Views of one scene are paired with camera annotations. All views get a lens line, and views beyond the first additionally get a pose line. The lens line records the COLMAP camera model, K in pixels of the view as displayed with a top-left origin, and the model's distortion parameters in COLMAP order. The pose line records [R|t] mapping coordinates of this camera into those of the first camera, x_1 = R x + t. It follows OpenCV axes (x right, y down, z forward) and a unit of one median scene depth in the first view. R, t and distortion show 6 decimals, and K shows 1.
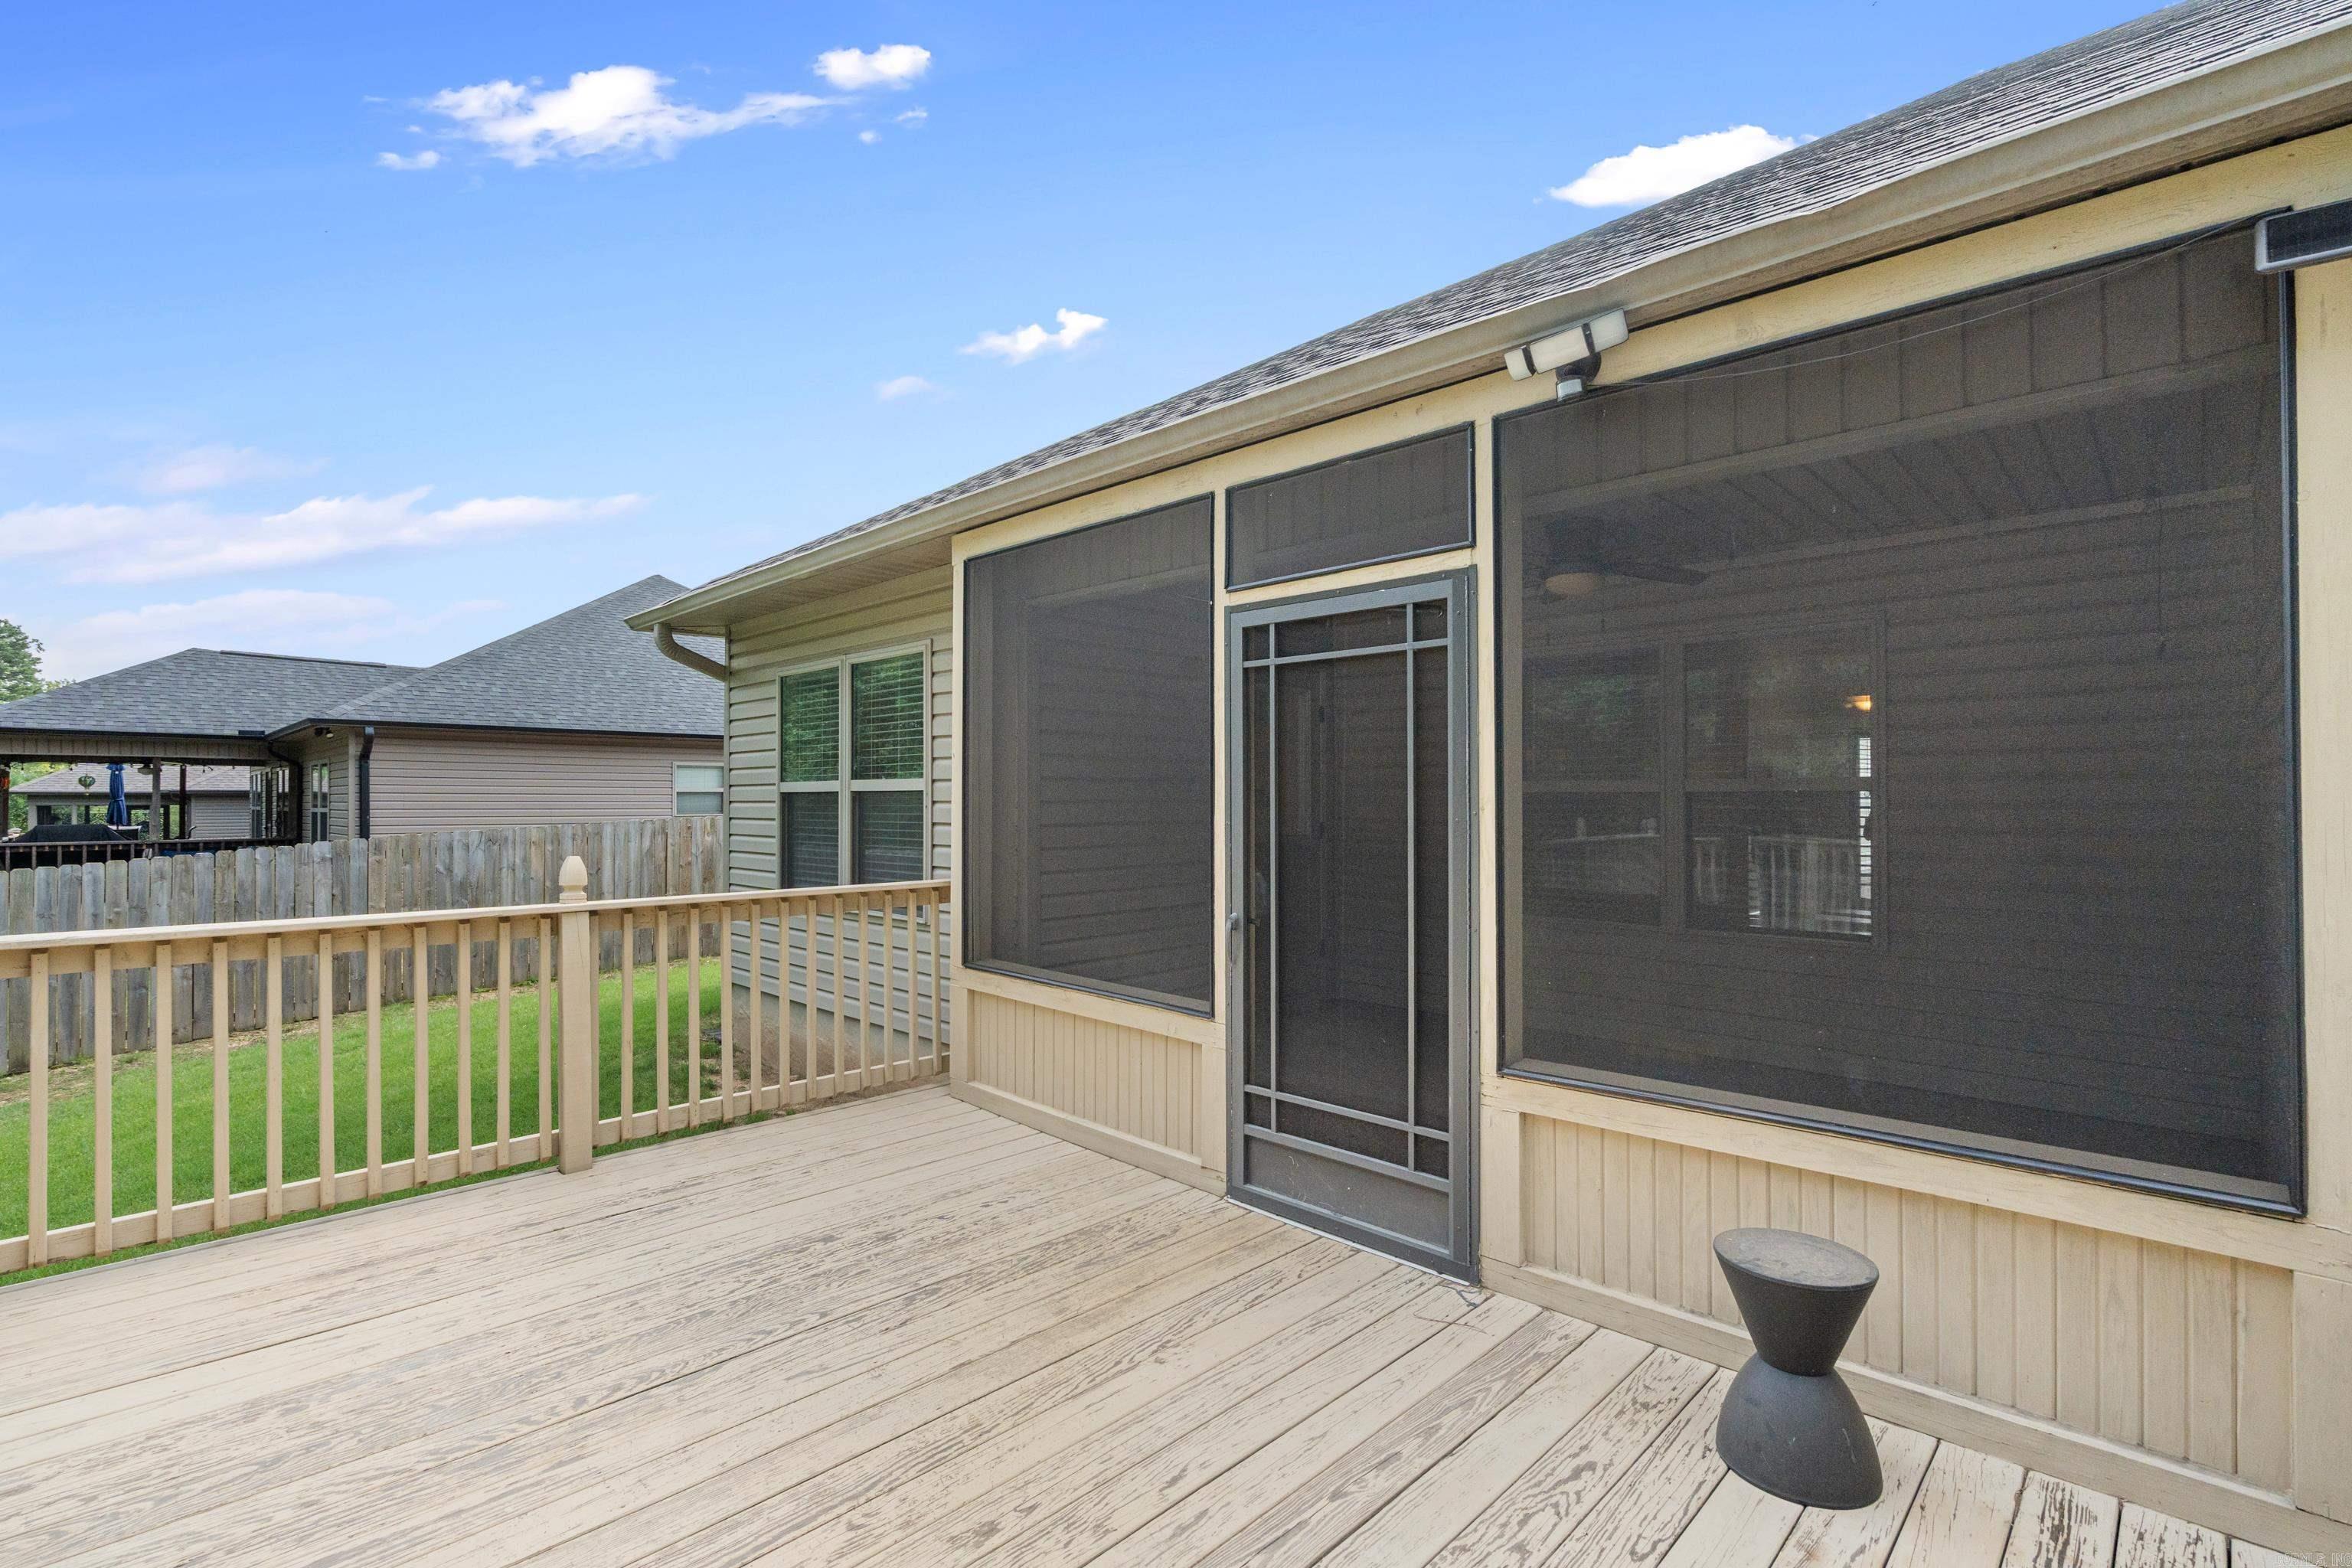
lens RADIAL K [[1077.6, 0, 1170.3], [0, 1077.6, 804.6], [0, 0, 1]] dist [-0.003270, 0.001431]
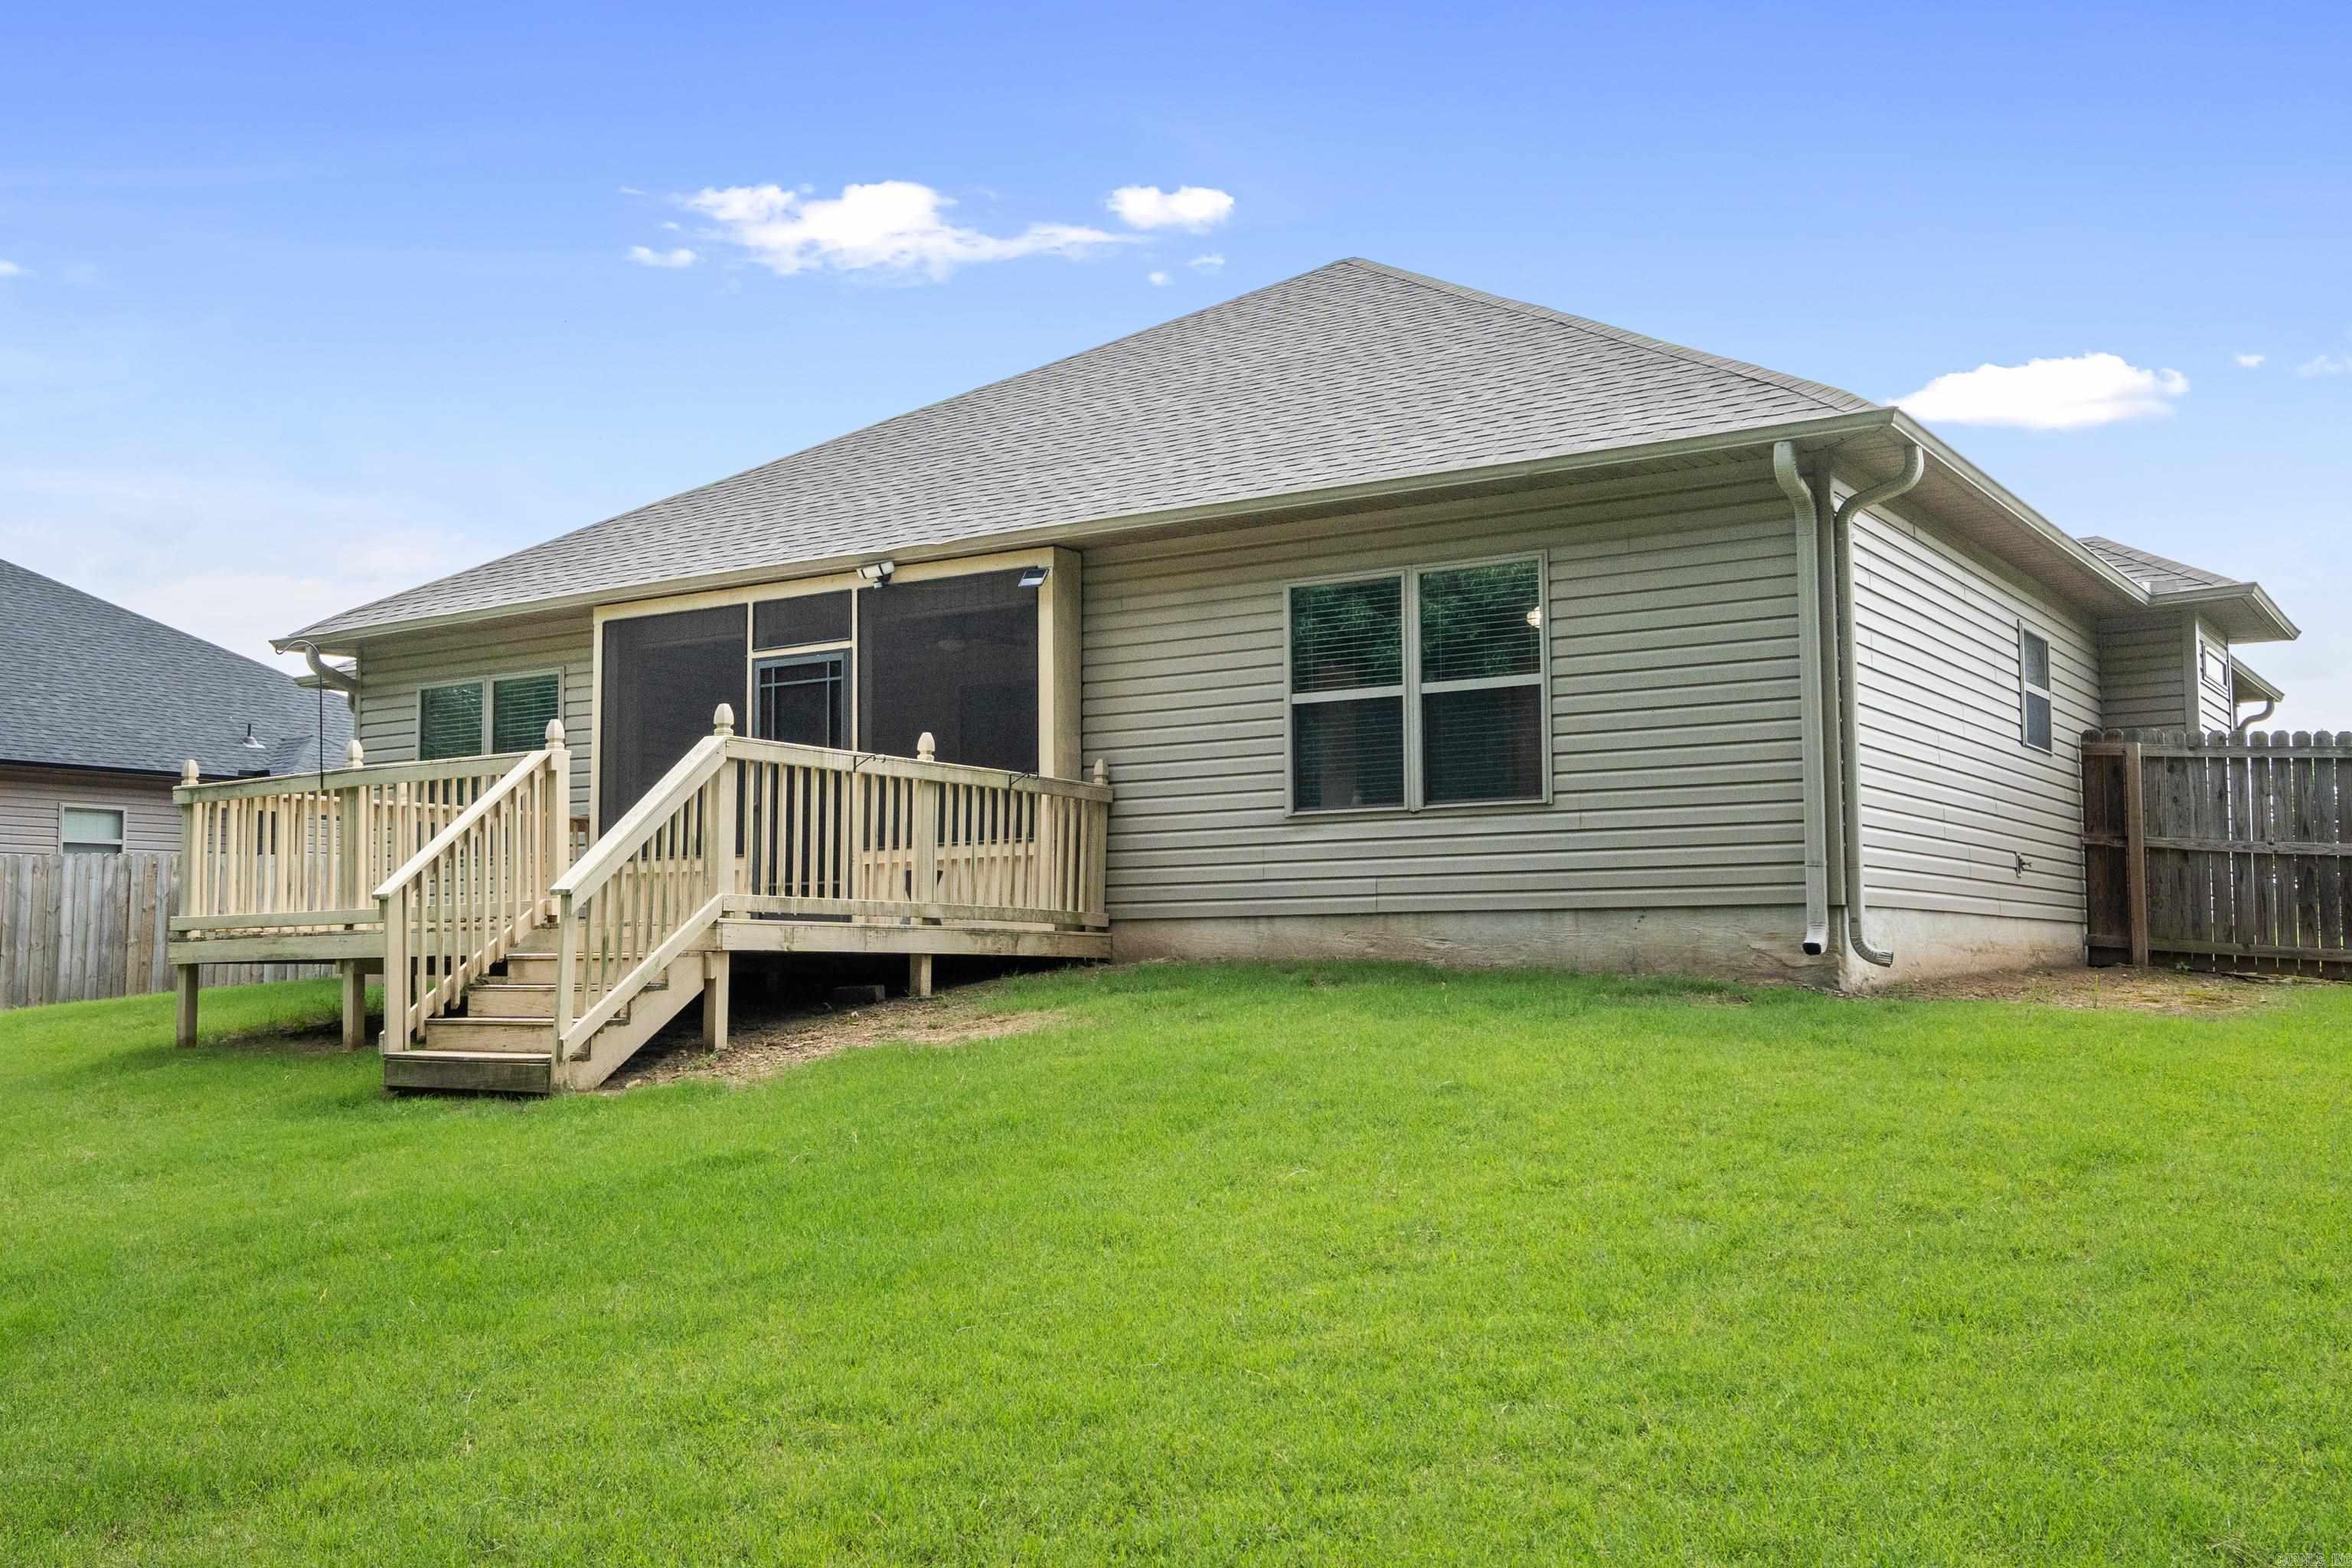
lens RADIAL K [[2239.0, 0, 1145.5], [0, 2239.0, 786.0], [0, 0, 1]] dist [0.018254, -0.018621]
pose [[0.983950, 0.009383, 0.178198, 0.022653], [0.005964, 0.996330, -0.085392, 0.331328], [-0.178345, 0.085084, 0.980282, -2.553743]]
